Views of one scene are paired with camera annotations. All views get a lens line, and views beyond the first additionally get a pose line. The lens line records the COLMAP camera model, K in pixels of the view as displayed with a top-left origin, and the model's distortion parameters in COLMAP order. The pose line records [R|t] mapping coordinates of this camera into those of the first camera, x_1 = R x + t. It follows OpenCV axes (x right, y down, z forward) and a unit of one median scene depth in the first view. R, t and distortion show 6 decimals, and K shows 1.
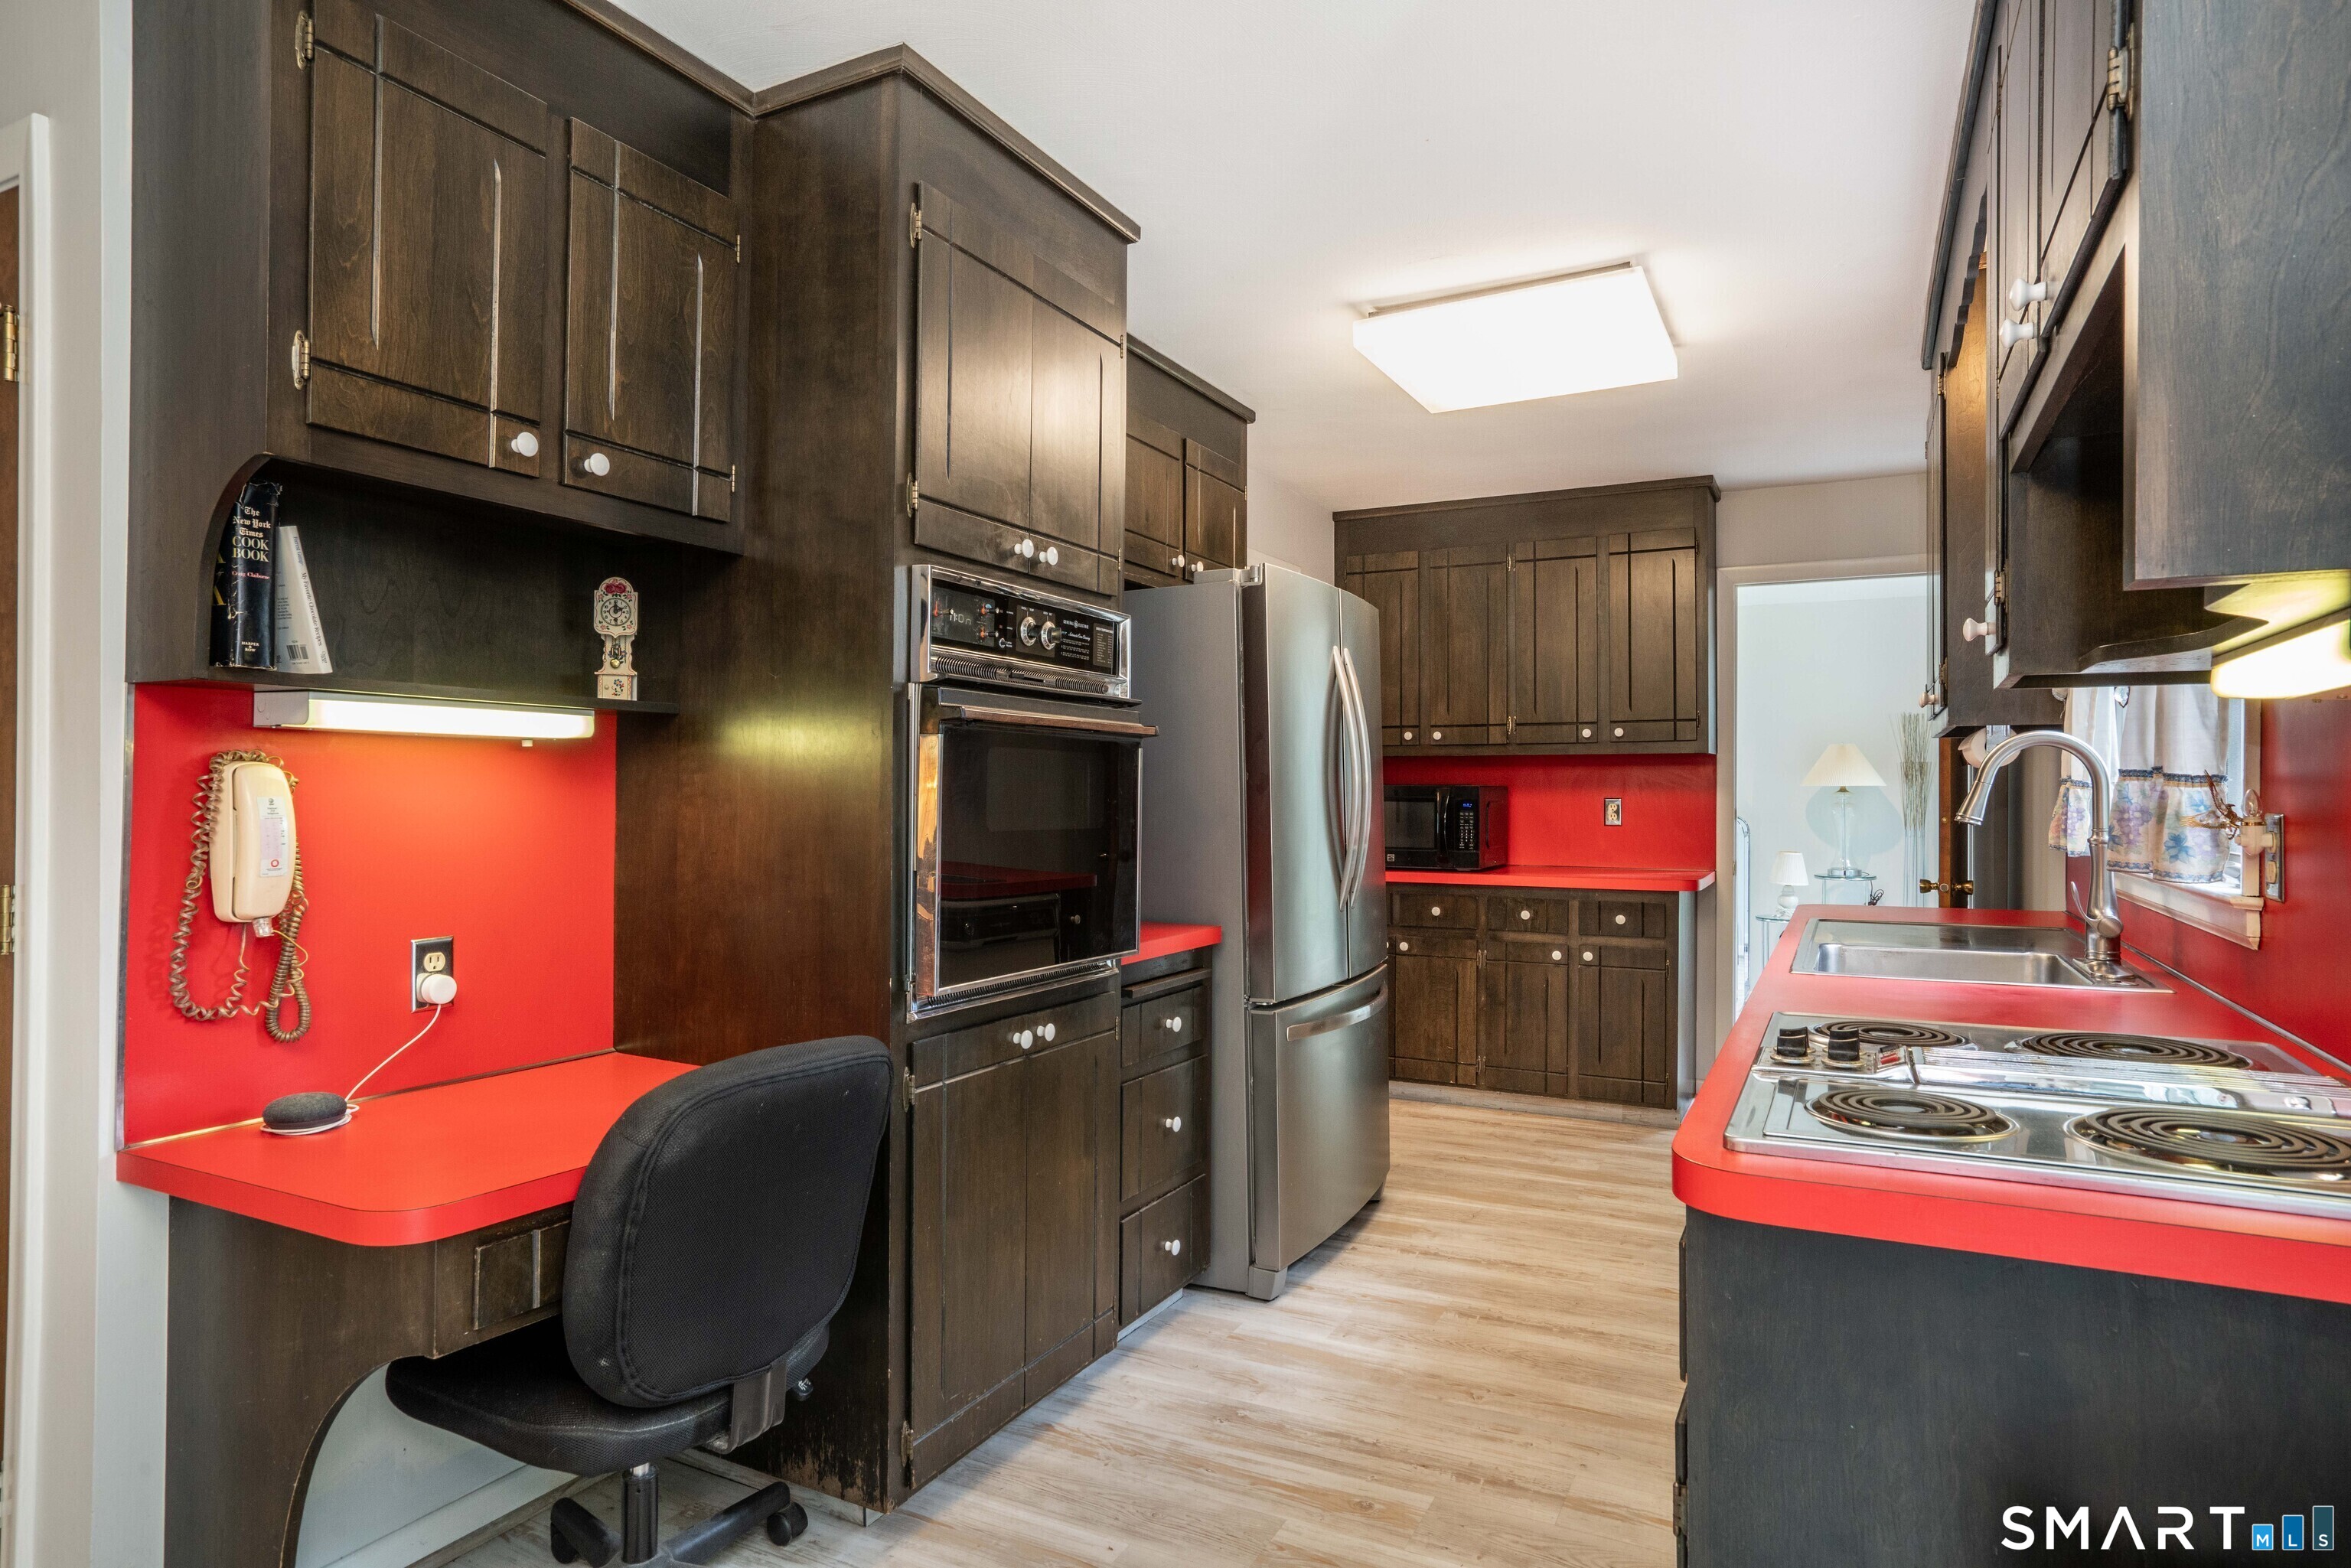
lens RADIAL K [[1320.3, 0, 1175.4], [0, 1320.3, 791.7], [0, 0, 1]] dist [-0.032763, 0.001266]
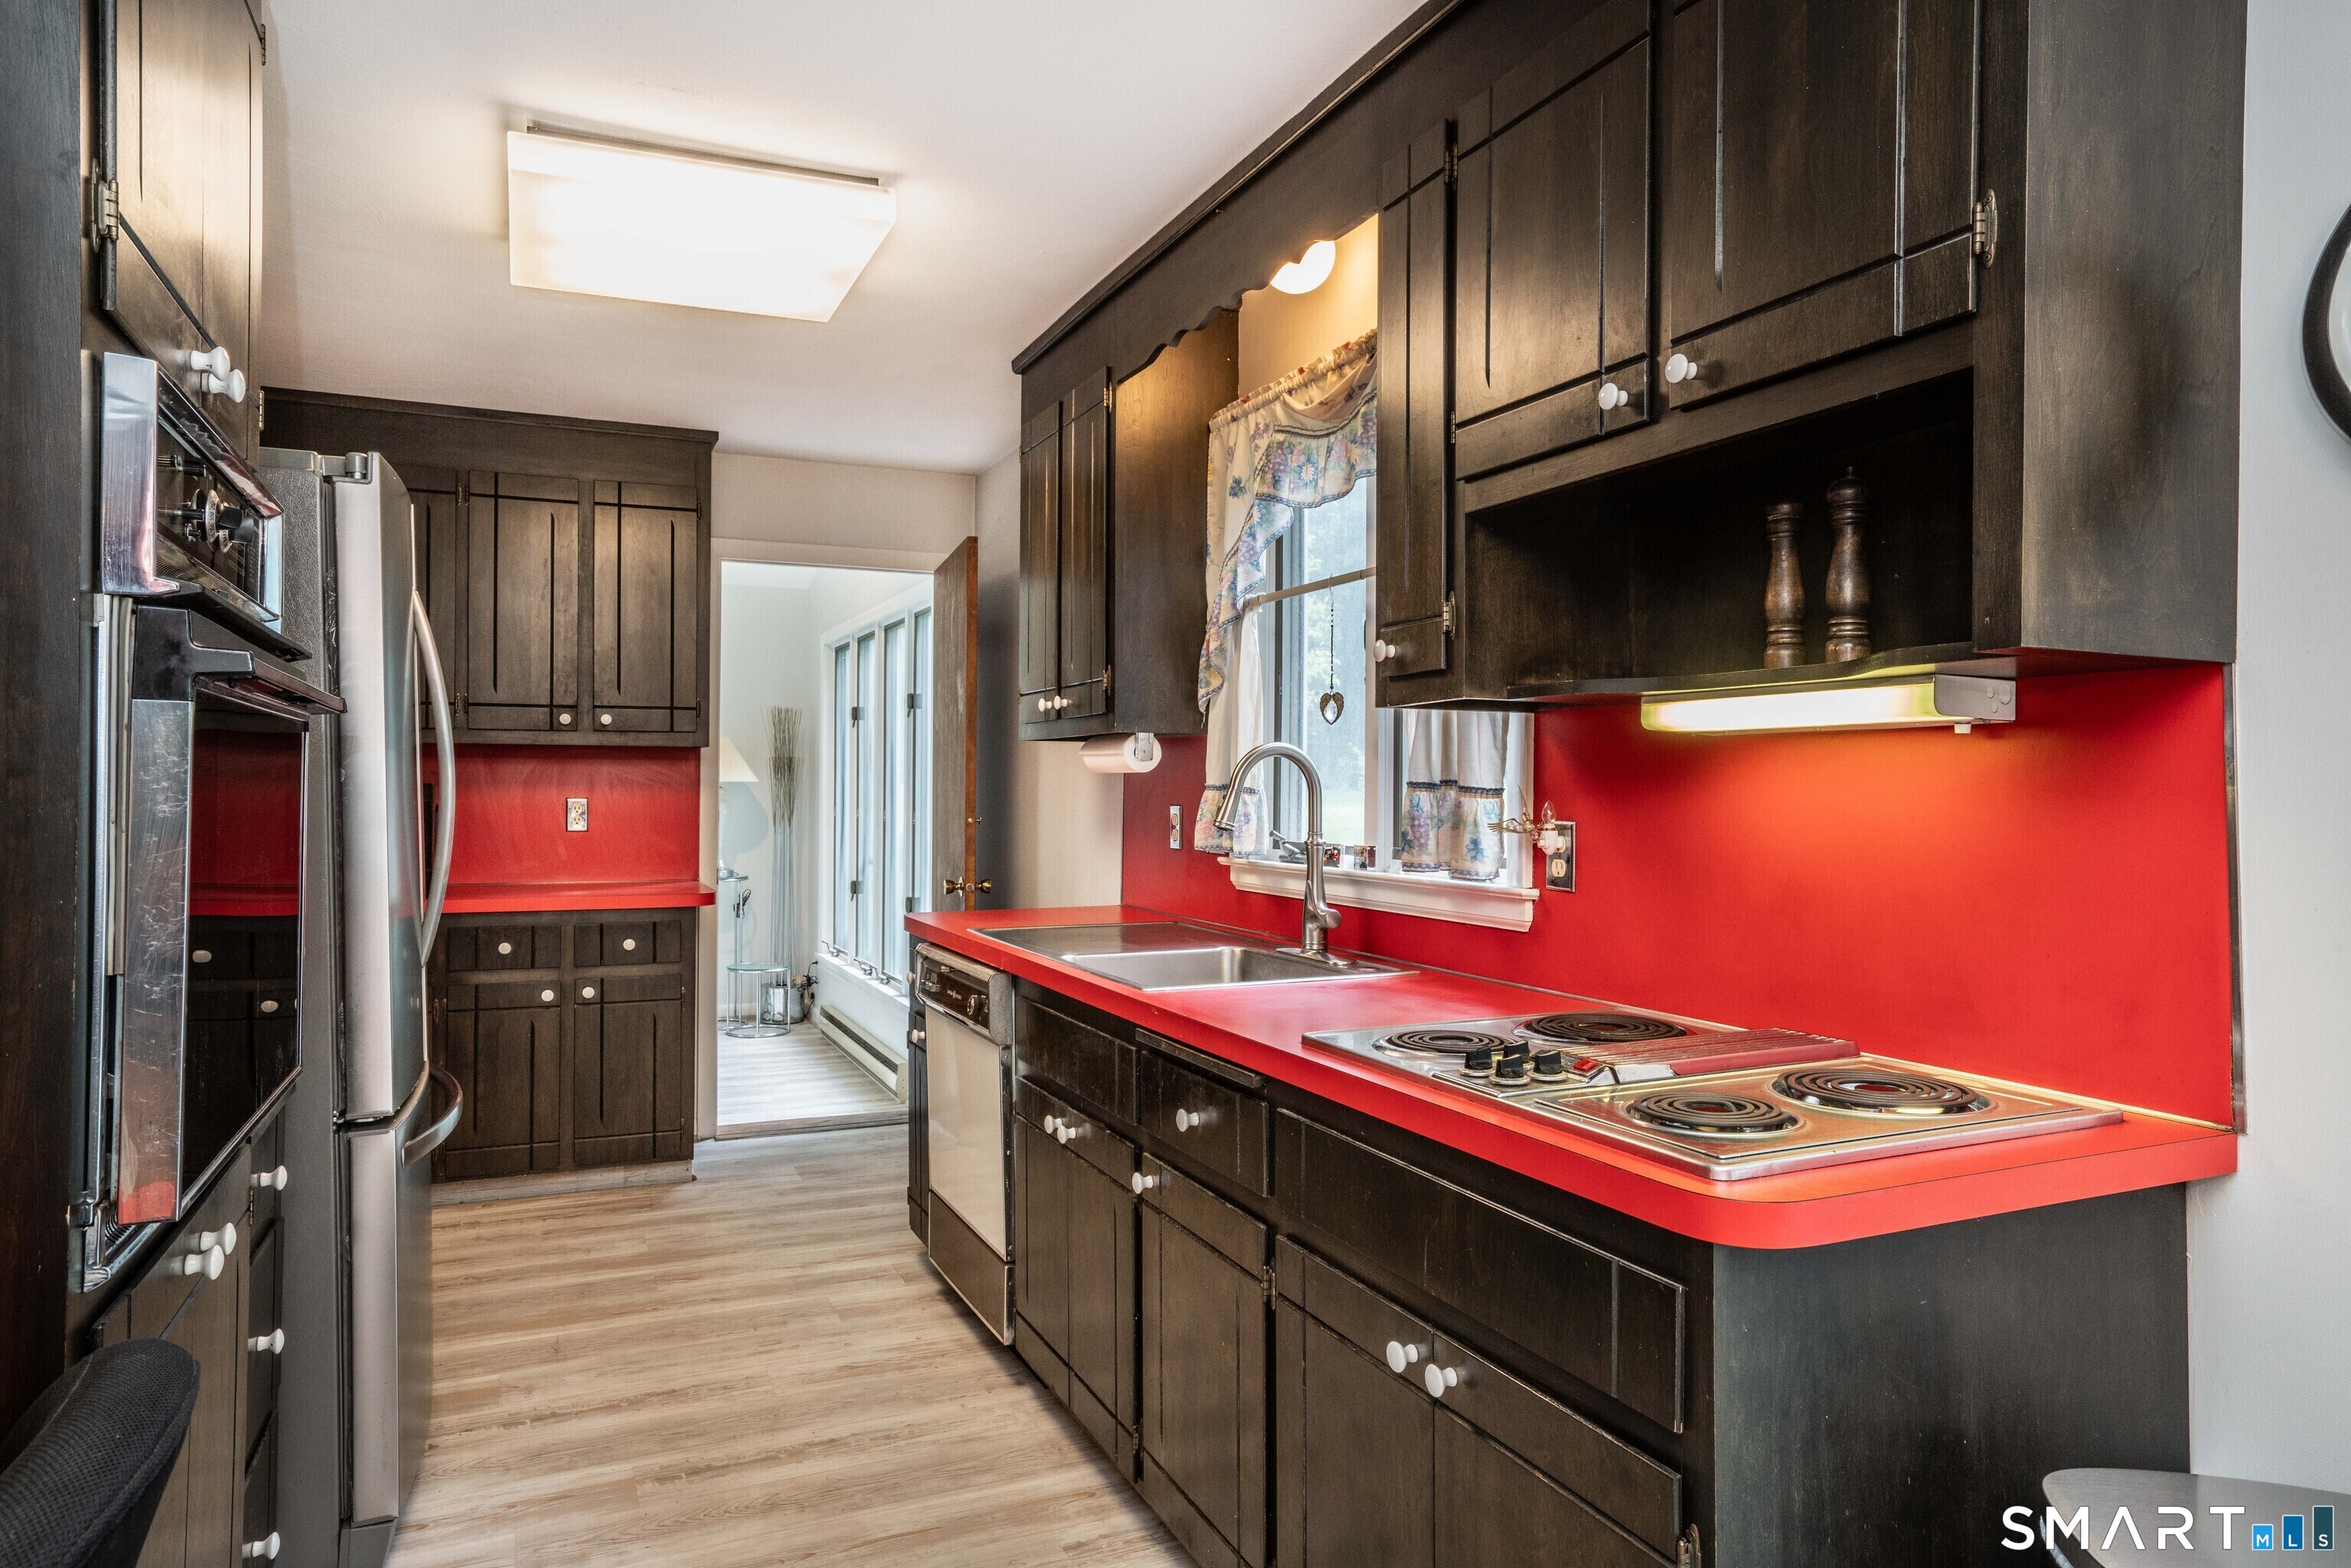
lens RADIAL K [[1446.4, 0, 1186.4], [0, 1446.4, 792.4], [0, 0, 1]] dist [-0.001152, 0.001683]
pose [[0.619595, -0.001964, 0.784919, -0.253108], [-0.003930, 0.999977, 0.005604, -0.009271], [-0.784912, -0.006556, 0.619573, 0.236804]]
